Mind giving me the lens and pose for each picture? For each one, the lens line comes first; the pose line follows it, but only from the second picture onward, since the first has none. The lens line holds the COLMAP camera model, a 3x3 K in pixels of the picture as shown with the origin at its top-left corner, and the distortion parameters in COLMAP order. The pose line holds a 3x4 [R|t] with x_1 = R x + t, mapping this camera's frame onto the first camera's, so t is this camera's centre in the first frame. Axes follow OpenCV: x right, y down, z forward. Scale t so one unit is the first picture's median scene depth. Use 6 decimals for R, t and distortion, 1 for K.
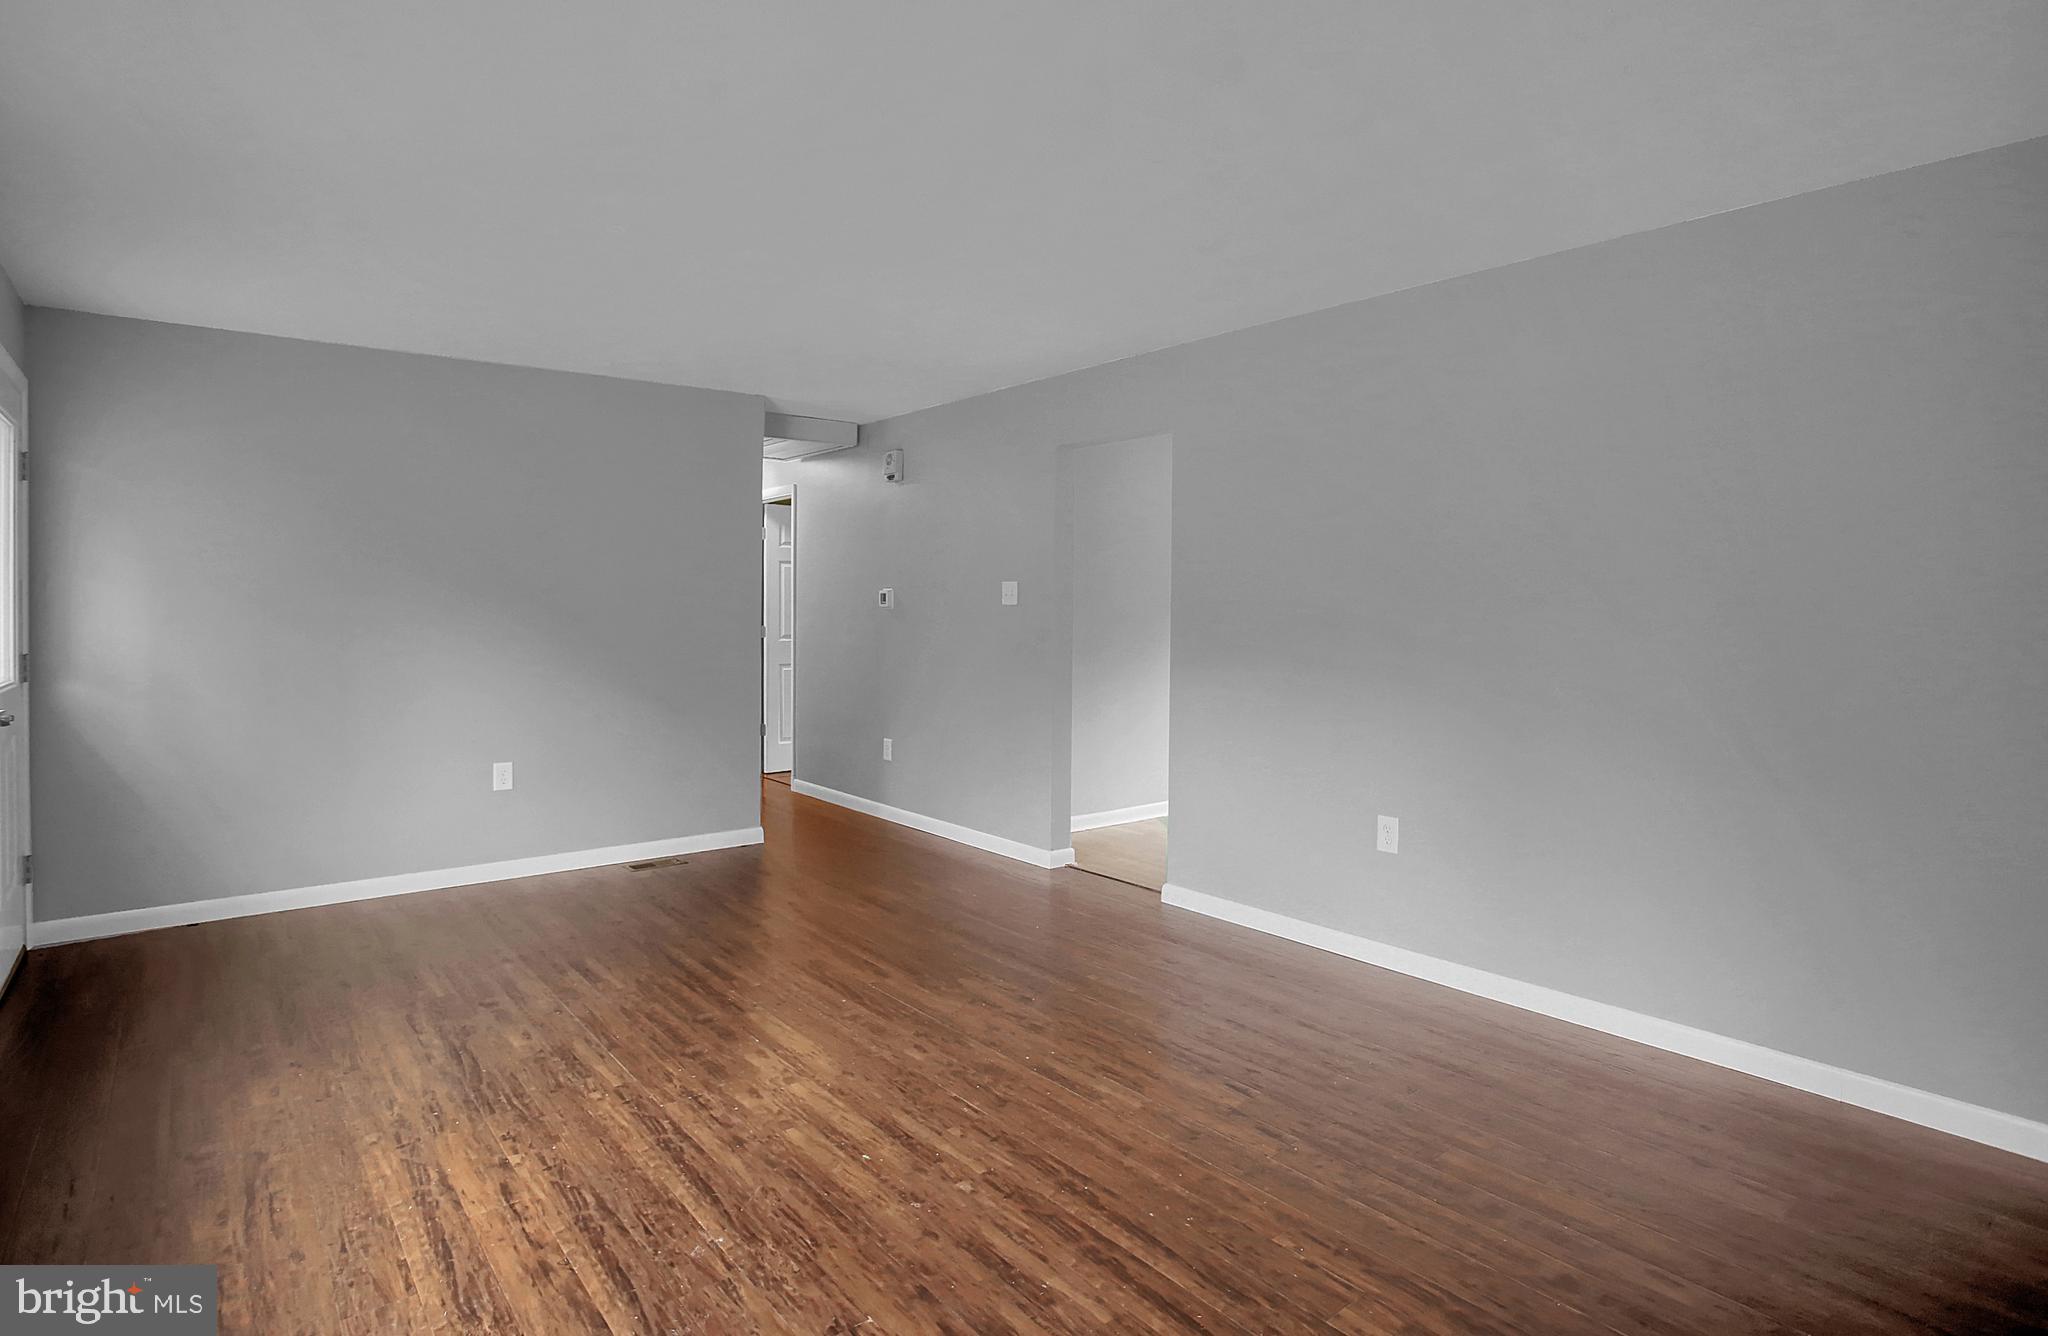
lens RADIAL K [[1051.3, 0, 1036.1], [0, 1051.3, 670.2], [0, 0, 1]] dist [-0.056773, 0.003896]
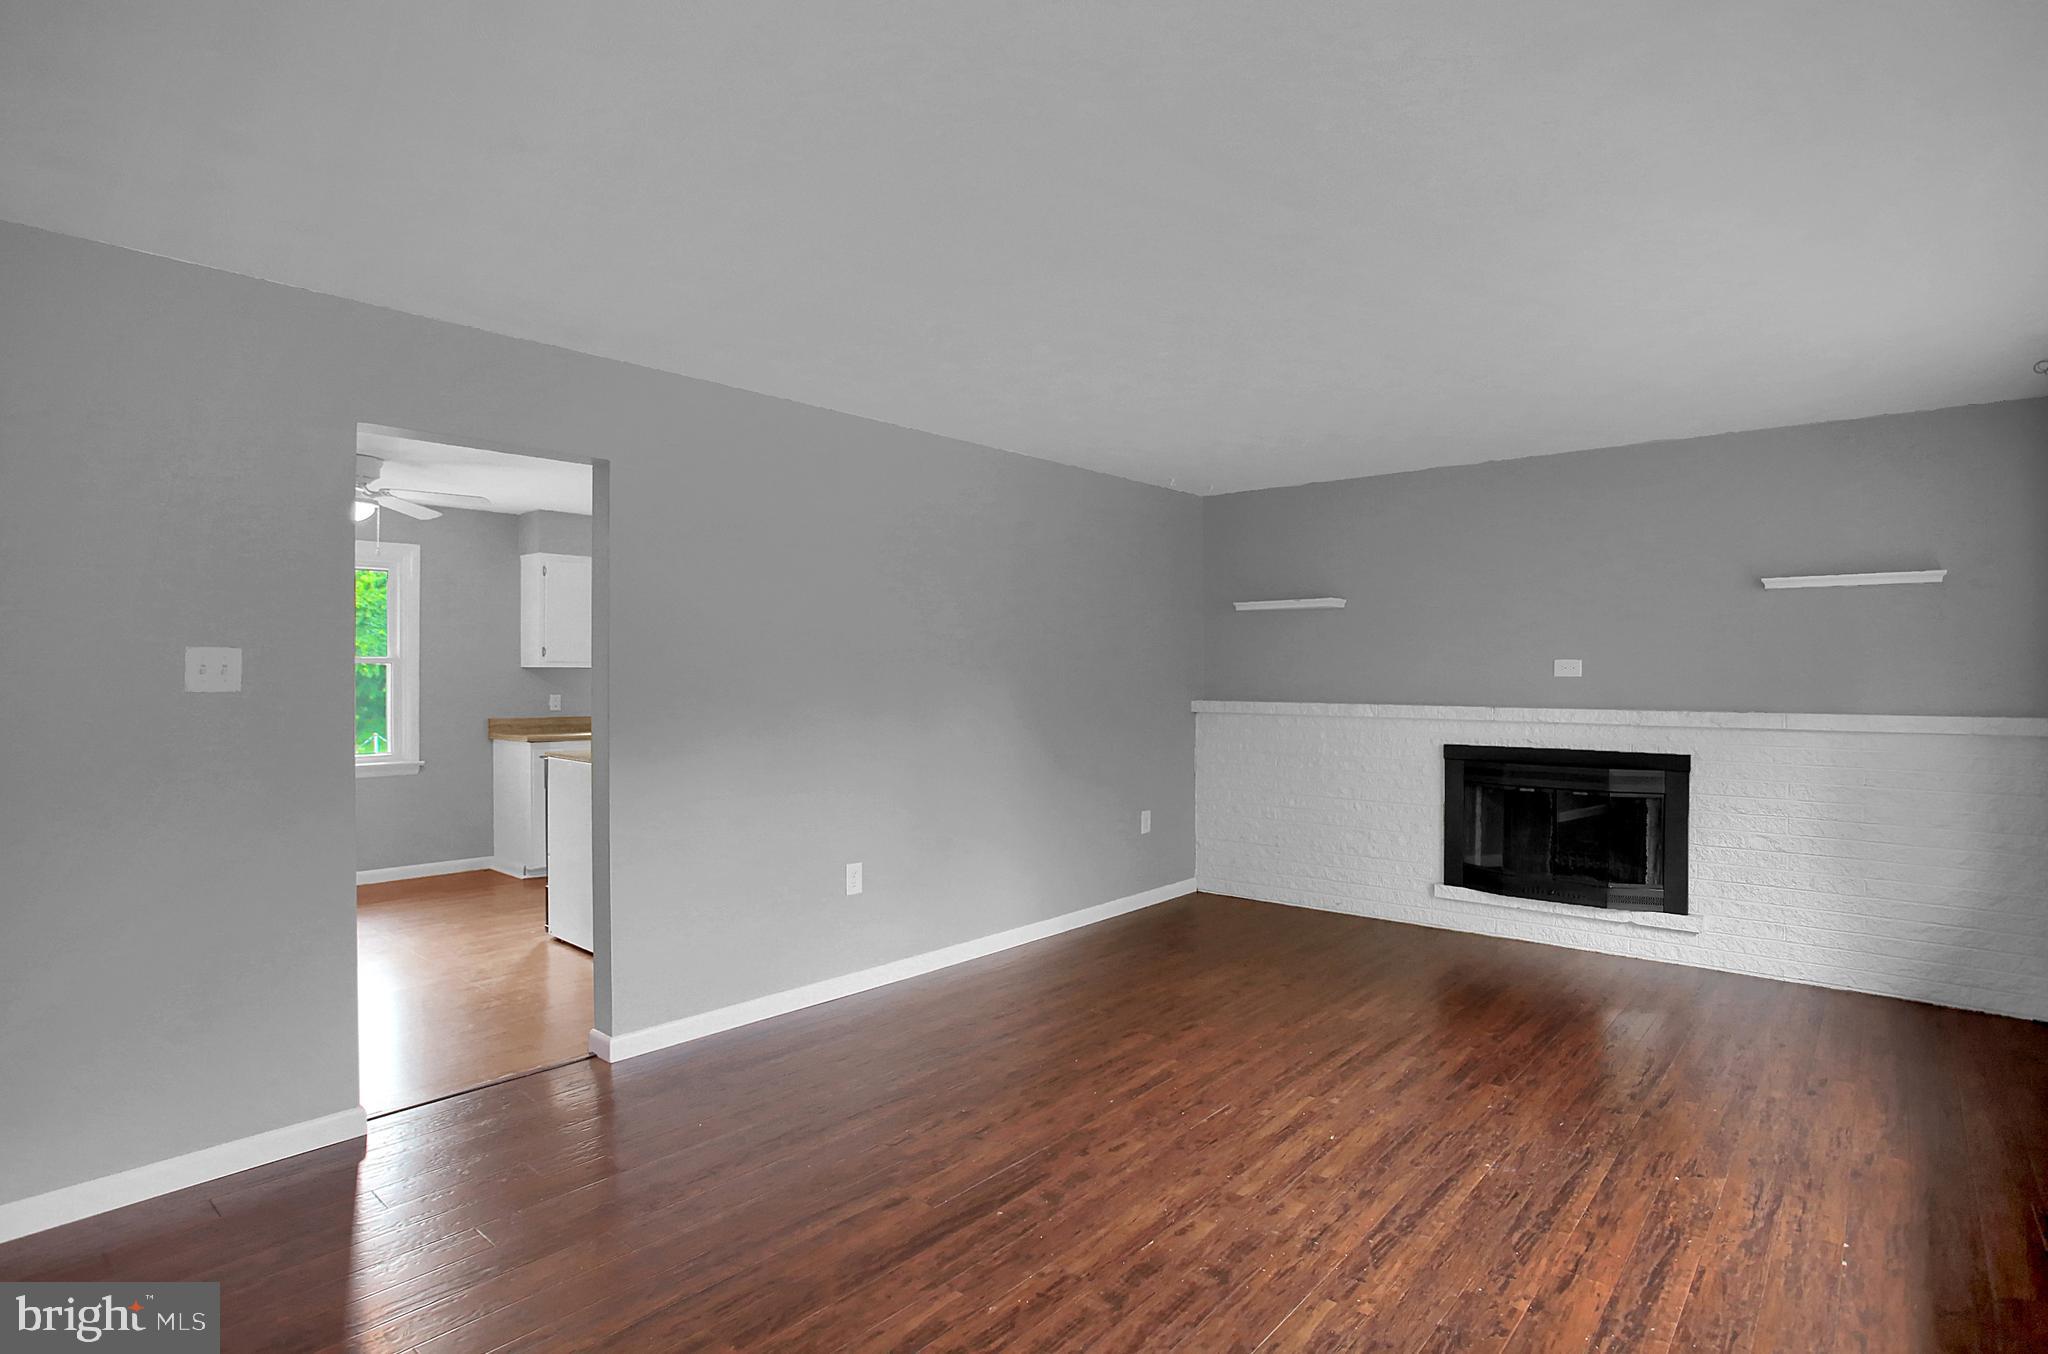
lens RADIAL K [[1028.0, 0, 1025.5], [0, 1028.0, 670.1], [0, 0, 1]] dist [-0.056610, 0.004315]
pose [[-0.165384, 0.005035, 0.986216, -1.294378], [0.062621, 0.998023, 0.005406, -0.110398], [-0.984239, 0.062652, -0.165372, 1.533318]]
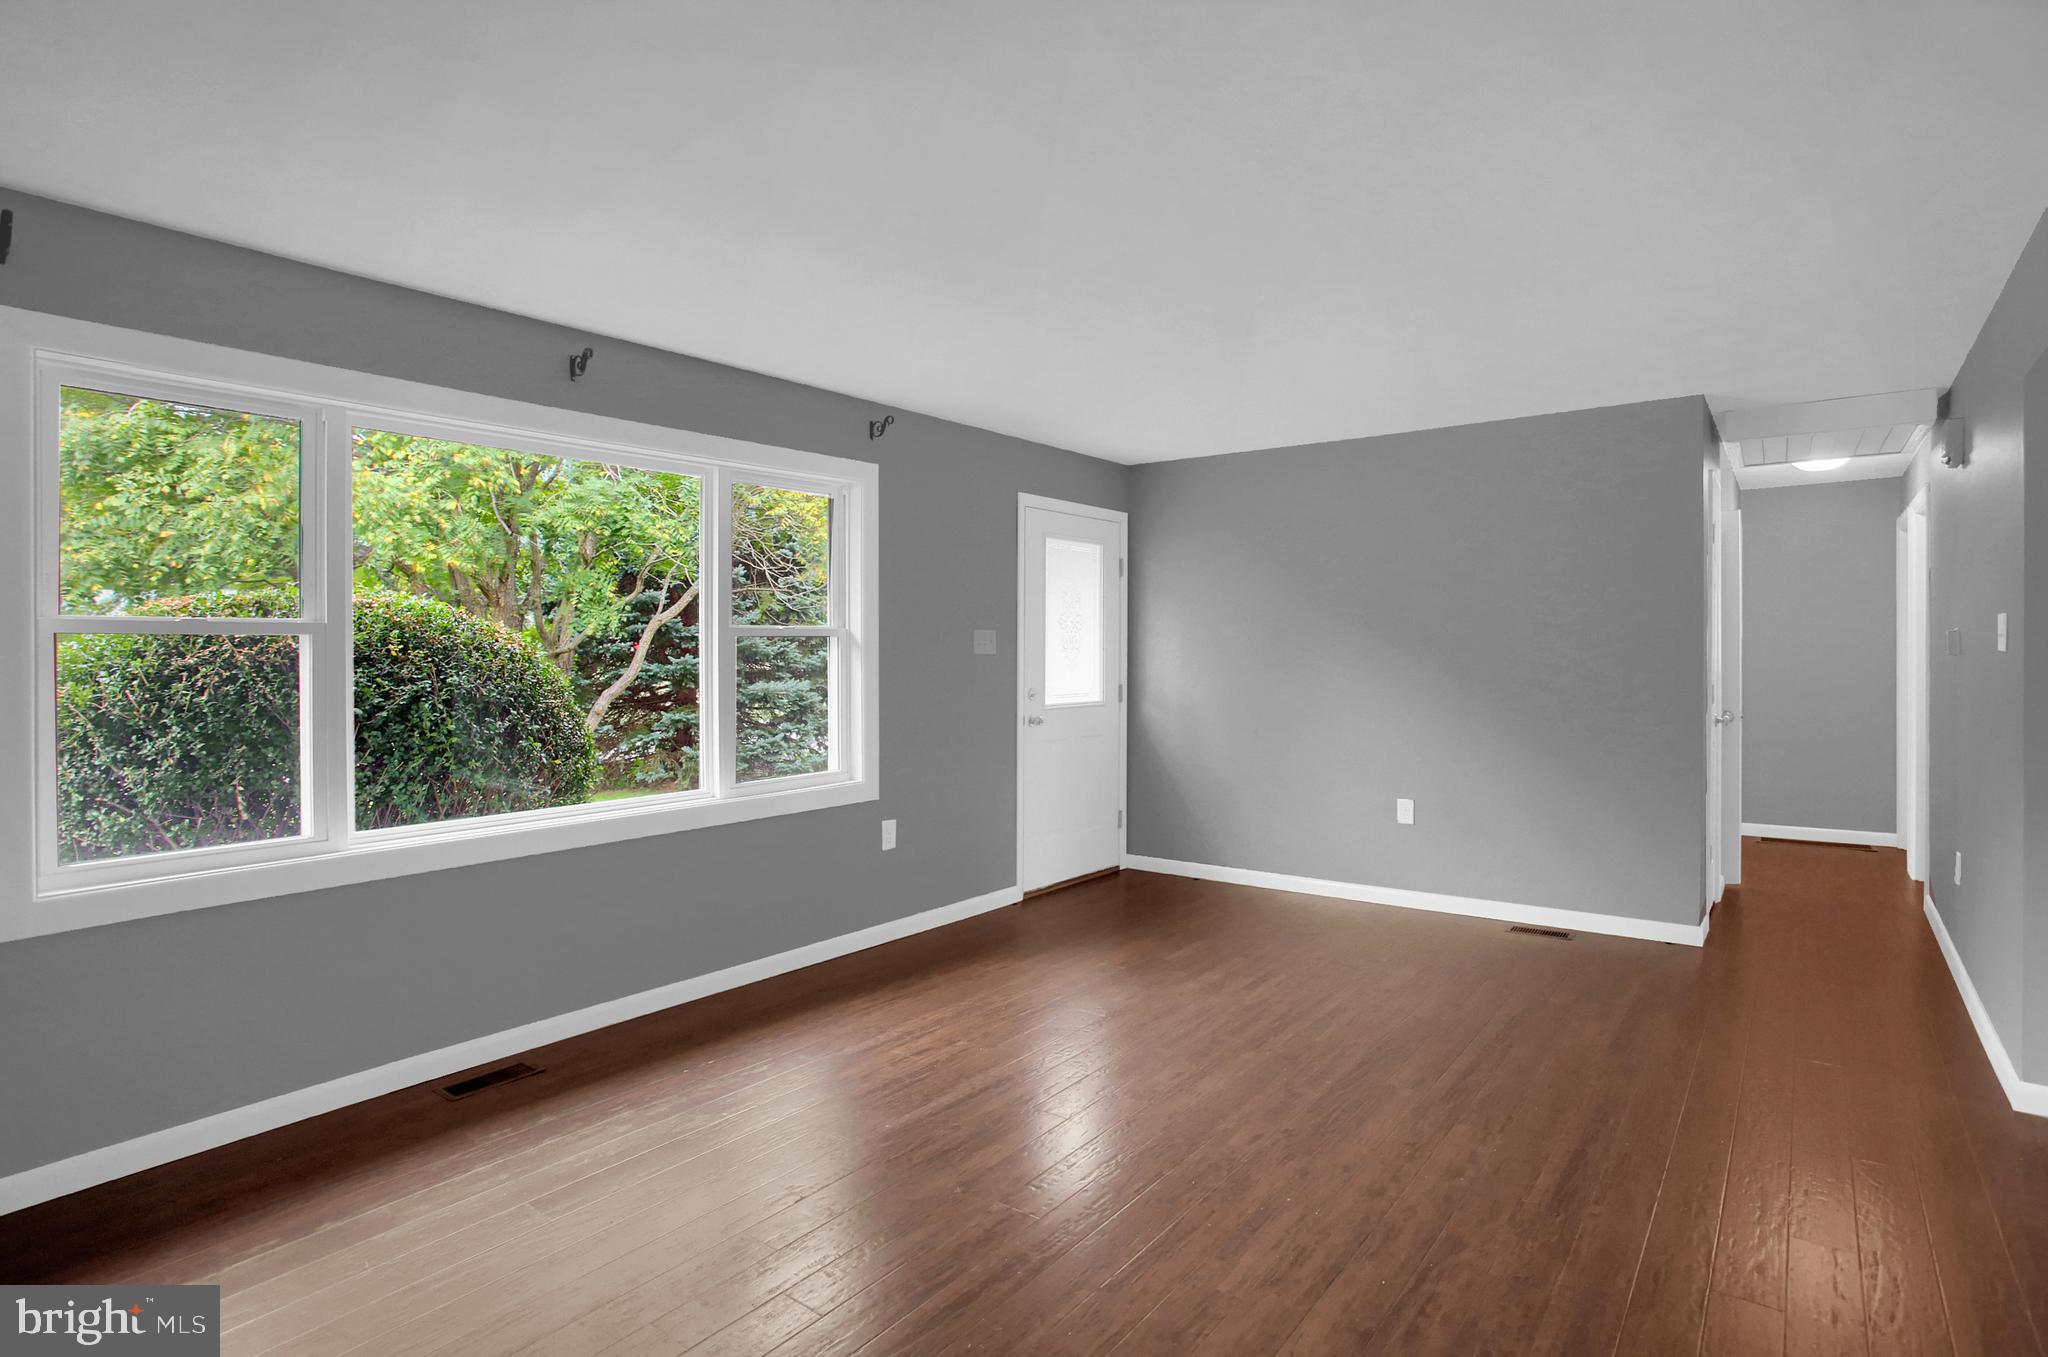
lens RADIAL K [[1055.6, 0, 1034.7], [0, 1055.6, 686.5], [0, 0, 1]] dist [-0.055280, -0.000313]
pose [[0.232203, 0.032194, -0.972134, 0.913001], [-0.058519, 0.998104, 0.019076, -0.051047], [0.970905, 0.052459, 0.233647, 0.730484]]
